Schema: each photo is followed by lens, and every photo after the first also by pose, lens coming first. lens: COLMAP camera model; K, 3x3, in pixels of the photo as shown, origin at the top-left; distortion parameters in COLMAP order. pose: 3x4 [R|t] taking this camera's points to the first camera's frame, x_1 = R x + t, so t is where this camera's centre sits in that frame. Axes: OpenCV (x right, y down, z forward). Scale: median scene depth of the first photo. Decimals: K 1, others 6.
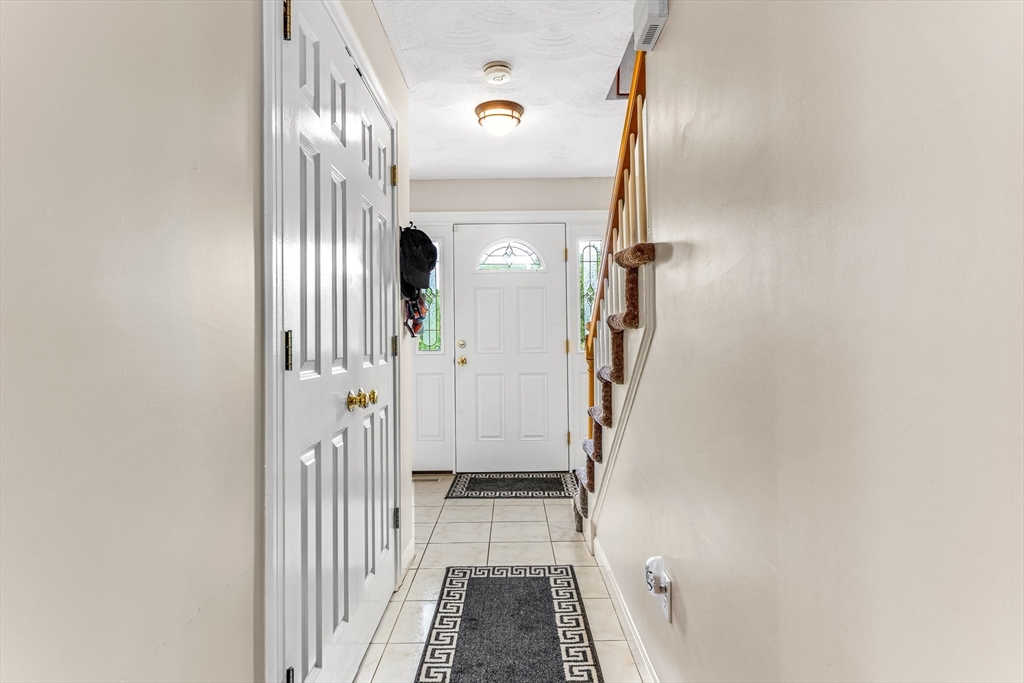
lens RADIAL K [[567.1, 0, 509.9], [0, 567.1, 337.5], [0, 0, 1]] dist [-0.005951, 0.002212]
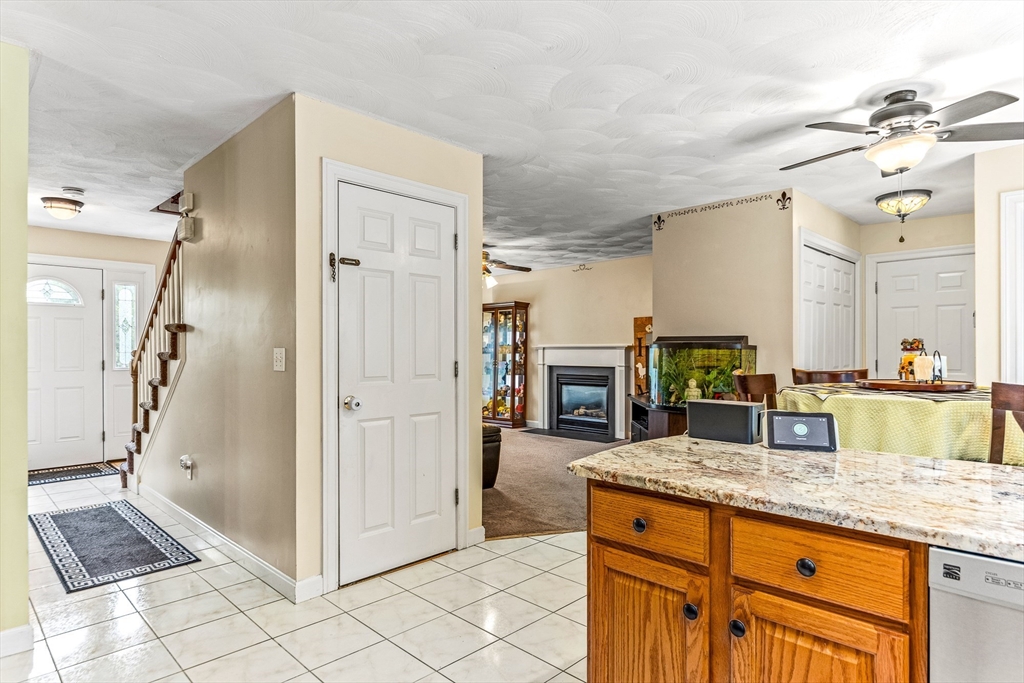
lens RADIAL K [[567.1, 0, 513.6], [0, 567.1, 339.2], [0, 0, 1]] dist [-0.005951, 0.002212]
pose [[0.700268, 0.016242, 0.713695, -0.380527], [-0.003729, 0.999811, -0.019094, -0.053534], [-0.713870, 0.010709, 0.700196, -1.312806]]
